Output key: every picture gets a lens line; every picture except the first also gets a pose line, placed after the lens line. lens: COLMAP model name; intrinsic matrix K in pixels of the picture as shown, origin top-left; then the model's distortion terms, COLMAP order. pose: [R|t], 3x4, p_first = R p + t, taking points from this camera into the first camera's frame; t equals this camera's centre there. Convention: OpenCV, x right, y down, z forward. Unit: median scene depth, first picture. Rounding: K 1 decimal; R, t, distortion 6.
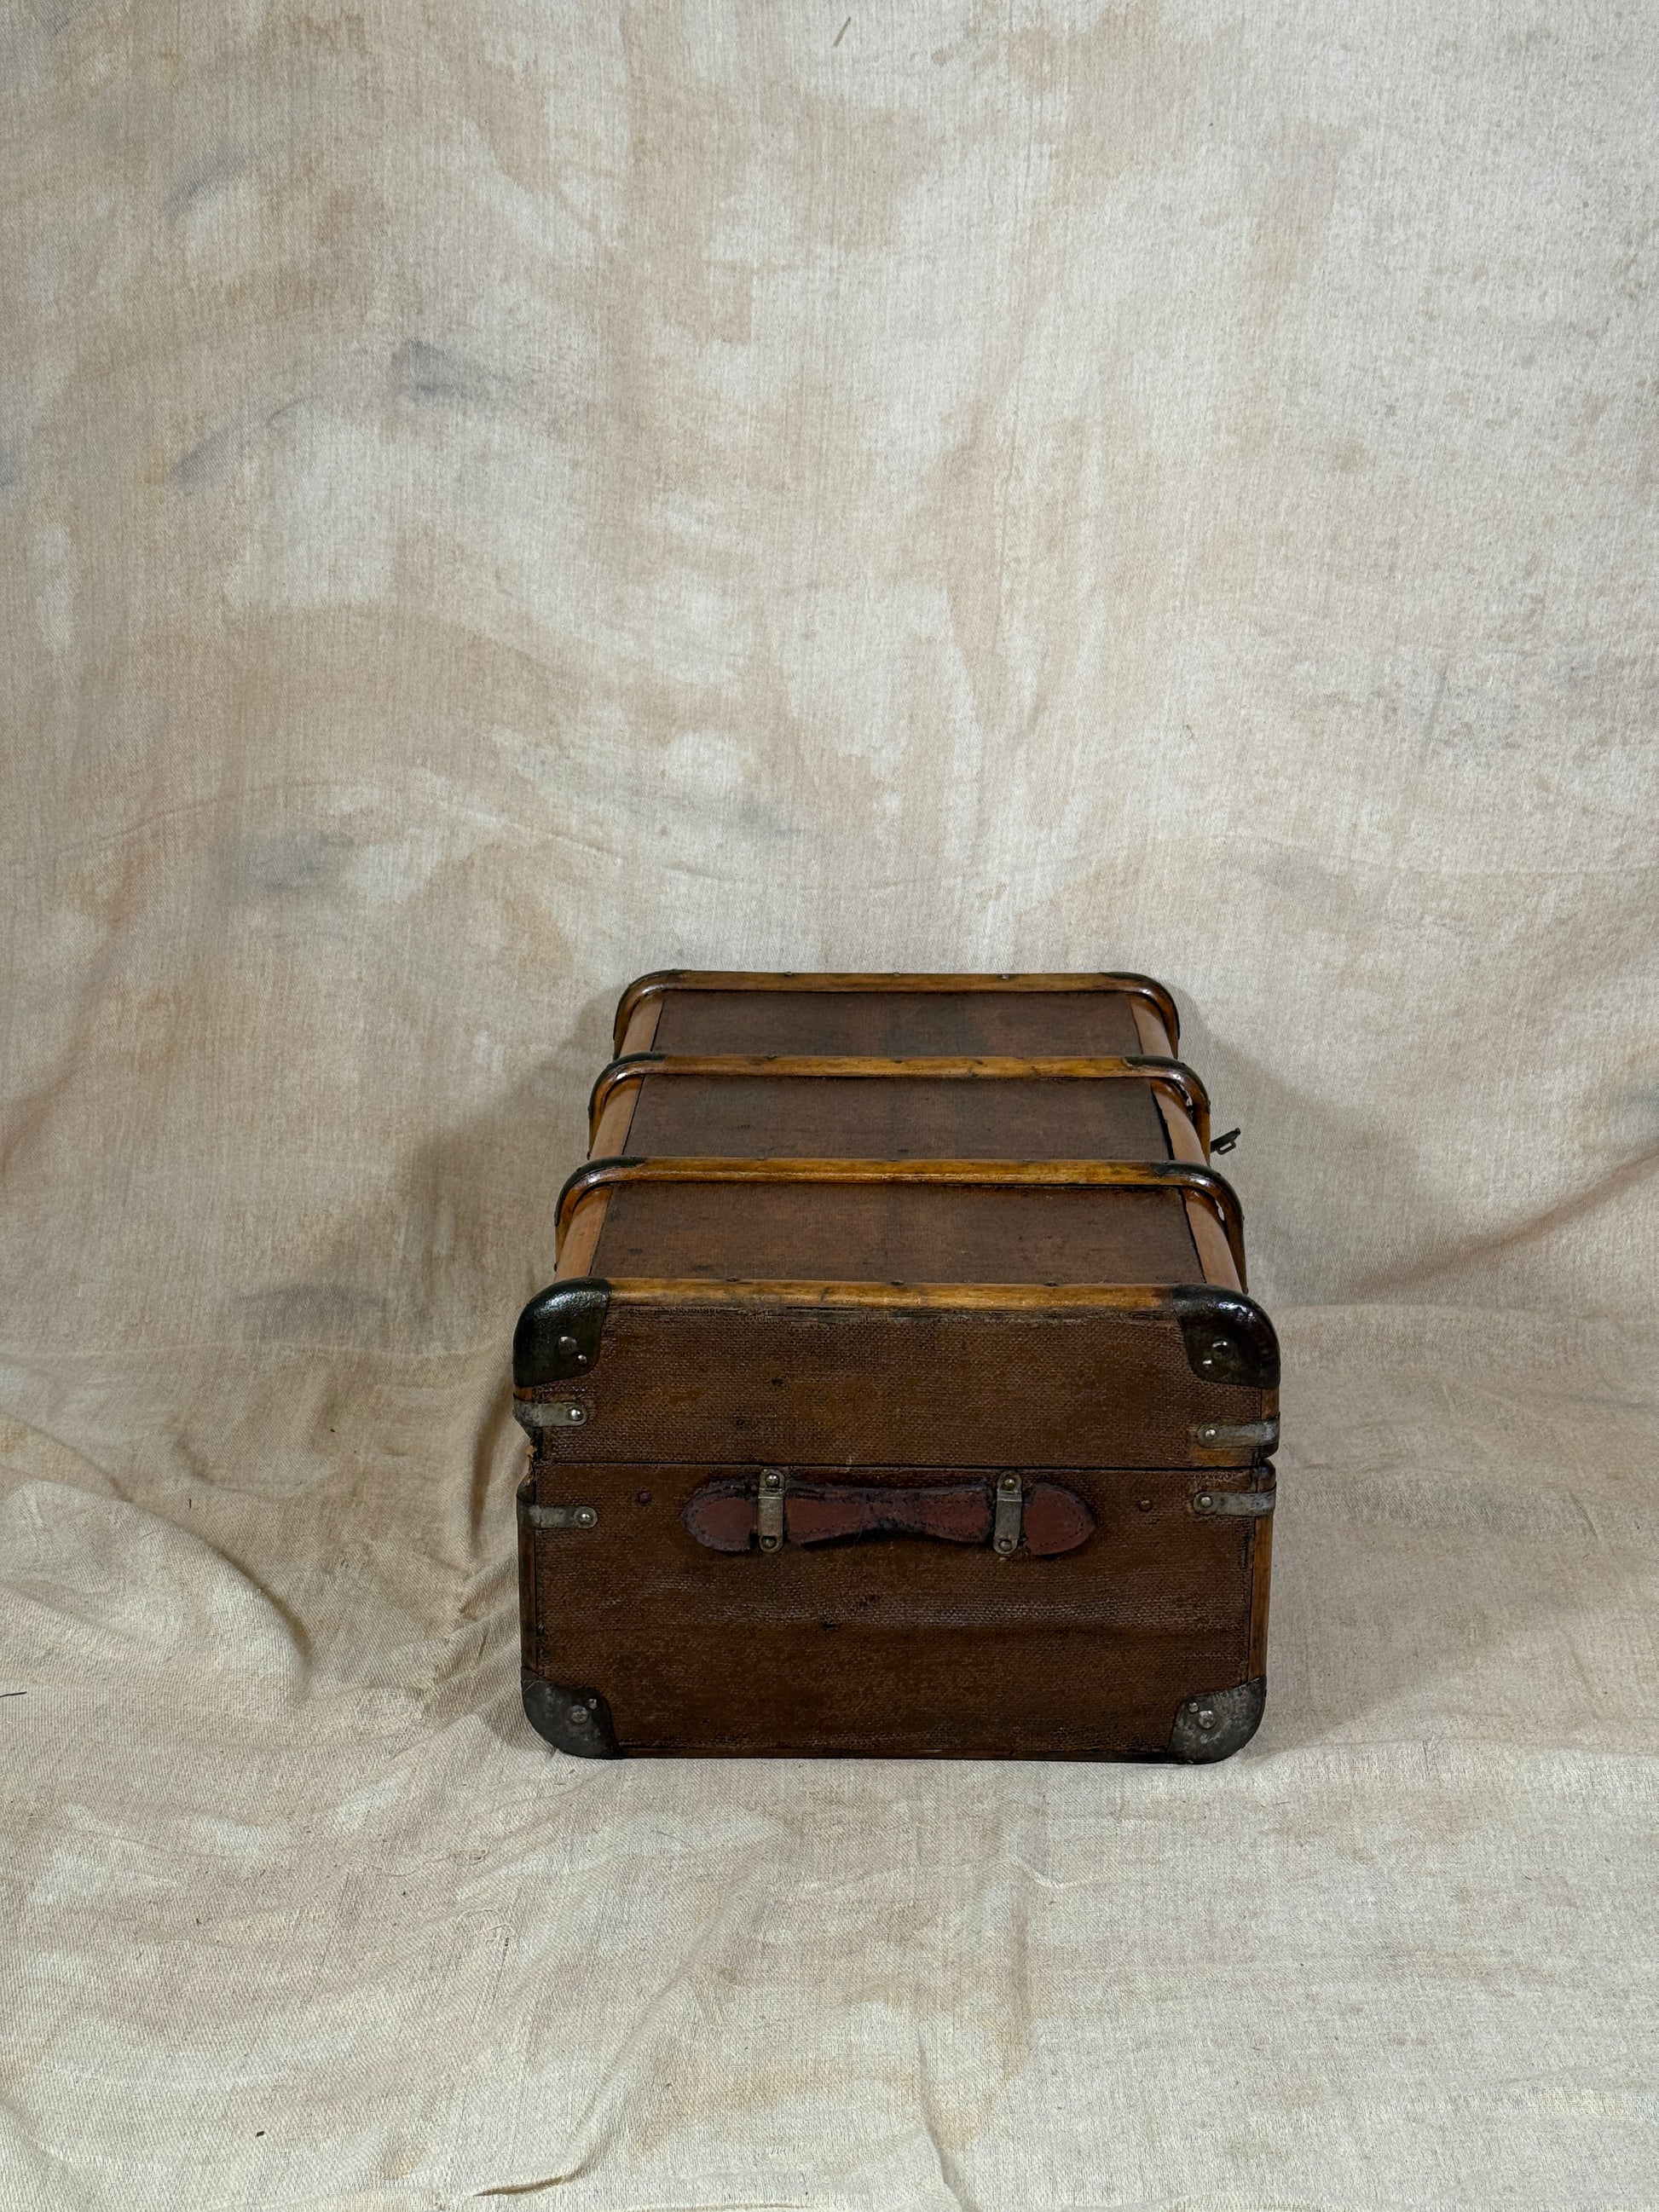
lens RADIAL K [[3151.3, 0, 829.5], [0, 3151.3, 1106.0], [0, 0, 1]] dist [0.095461, 0.156961]
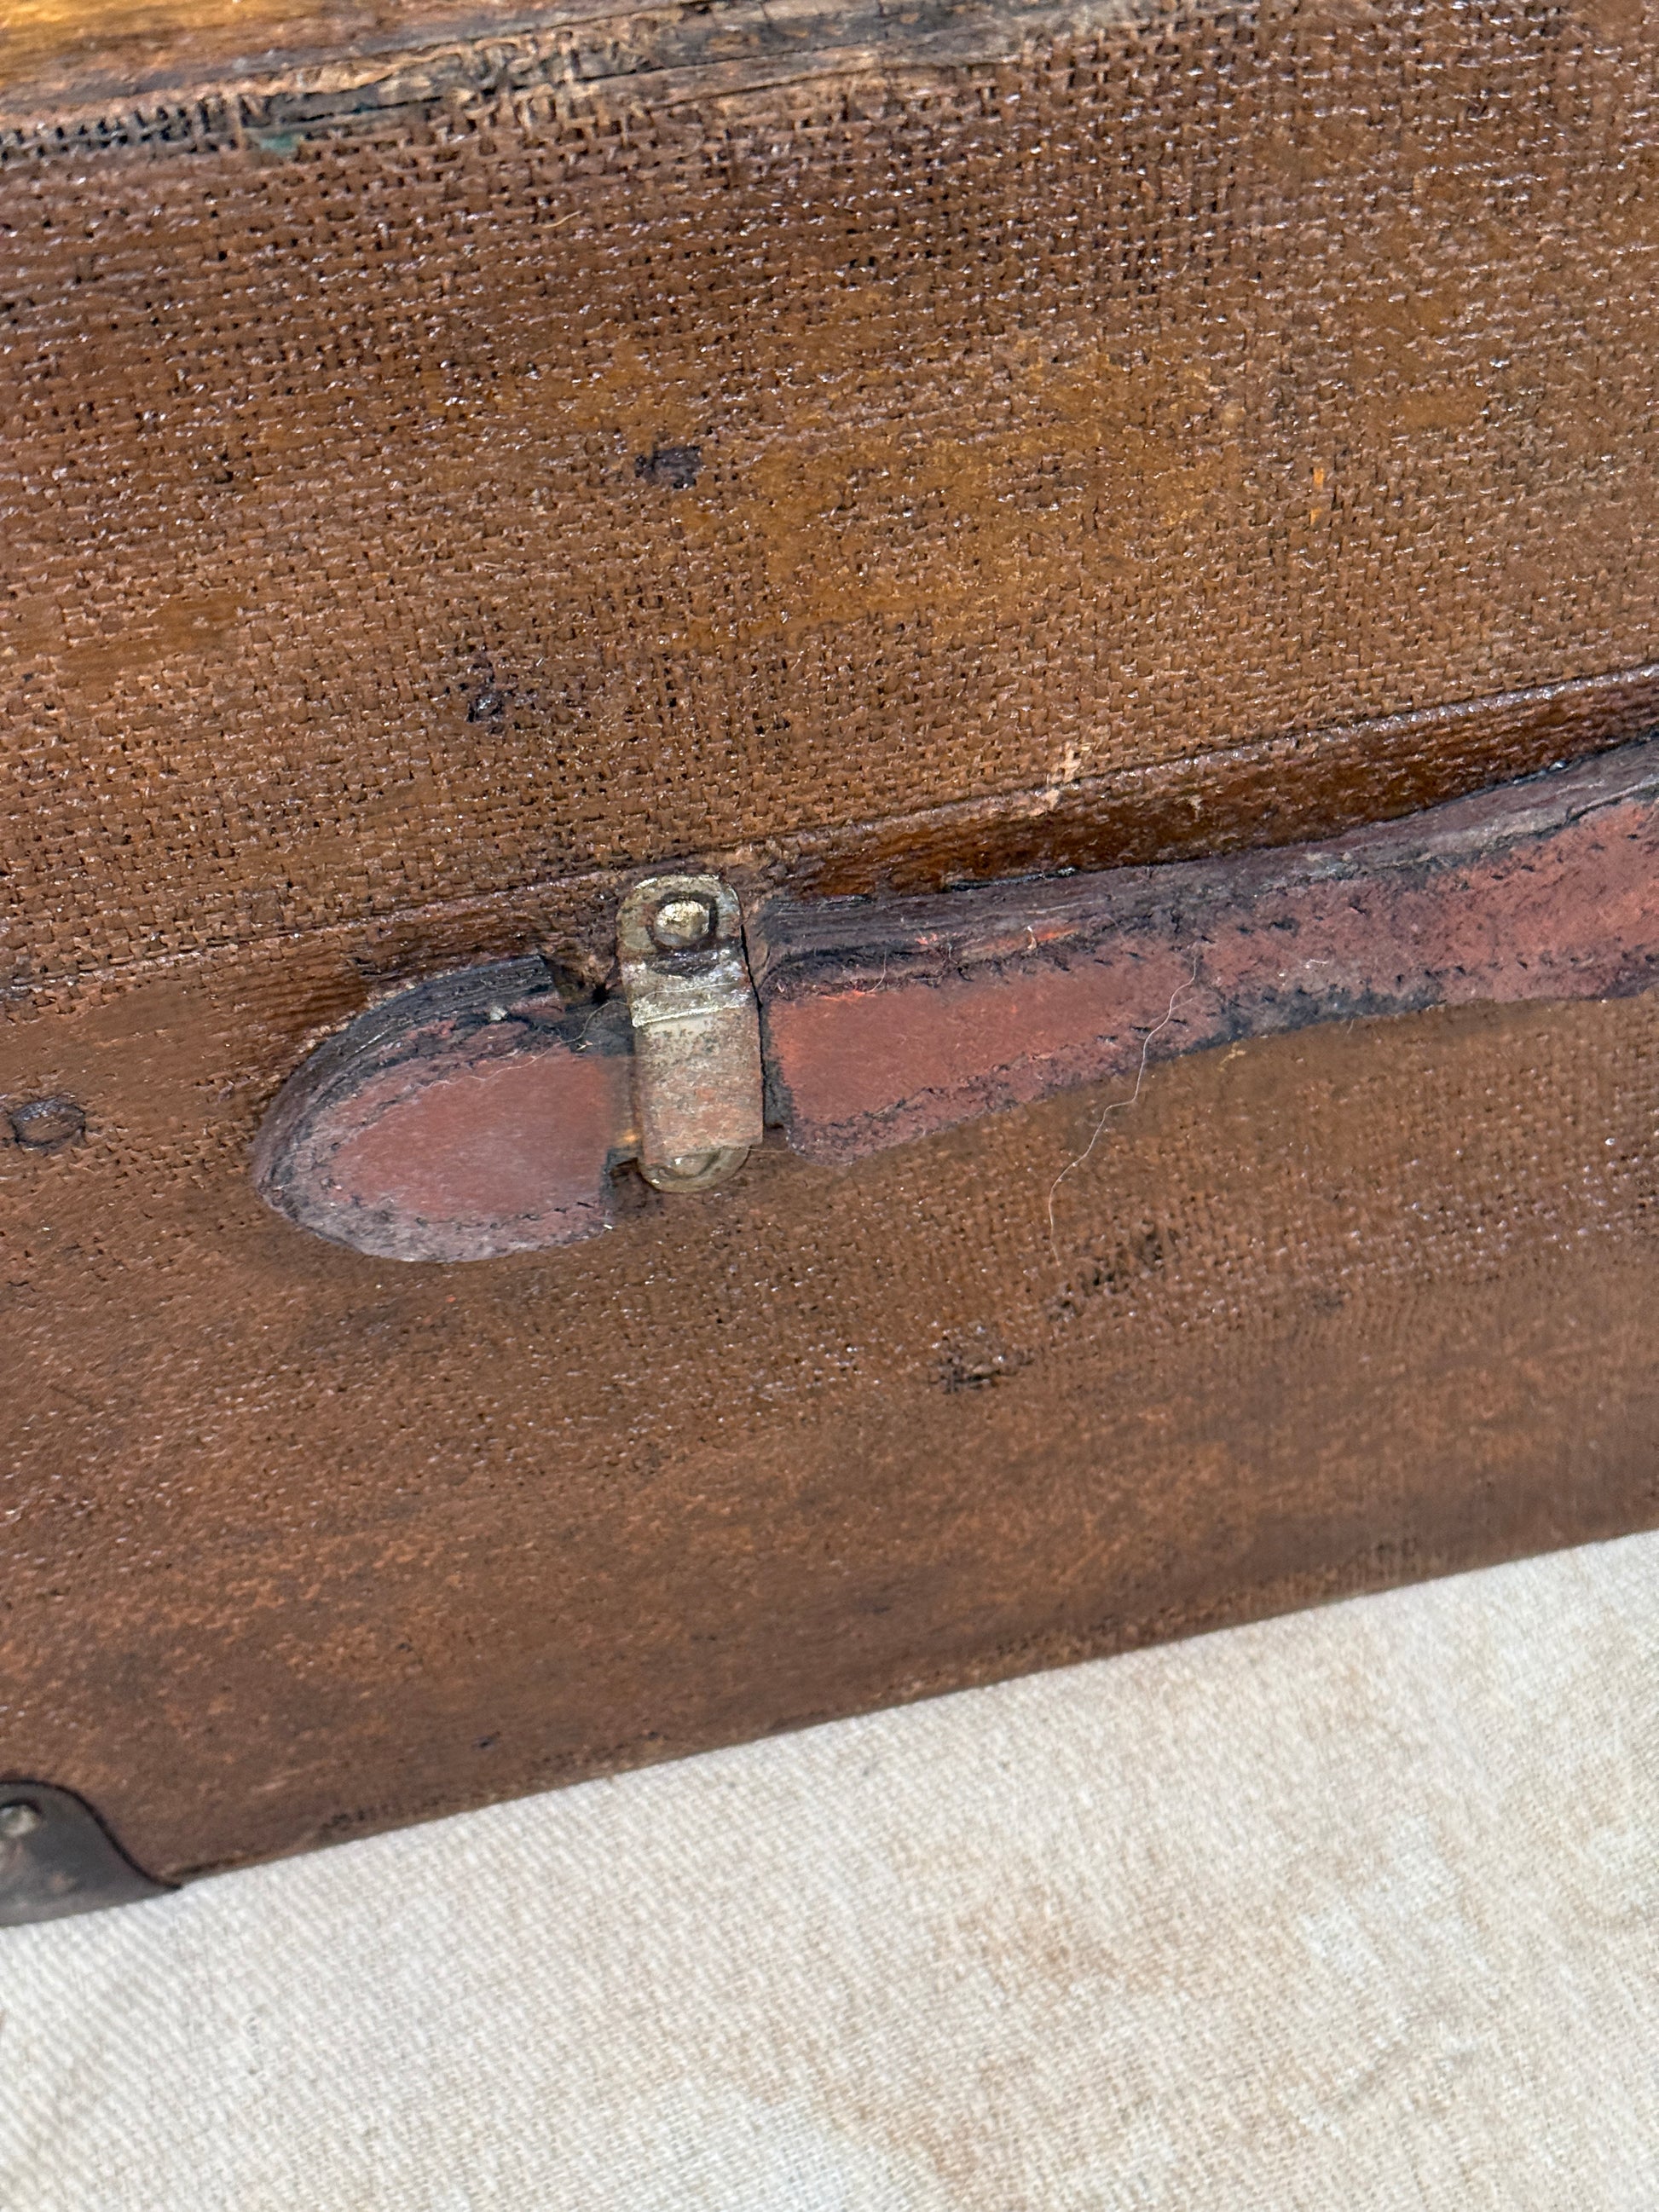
lens RADIAL K [[3223.3, 0, 814.8], [0, 3223.3, 1115.2], [0, 0, 1]] dist [0.129591, -0.009487]
pose [[0.966182, -0.215731, 0.141252, -0.041209], [0.125758, 0.872441, 0.472262, 0.035222], [-0.225115, -0.438528, 0.870067, 0.818324]]
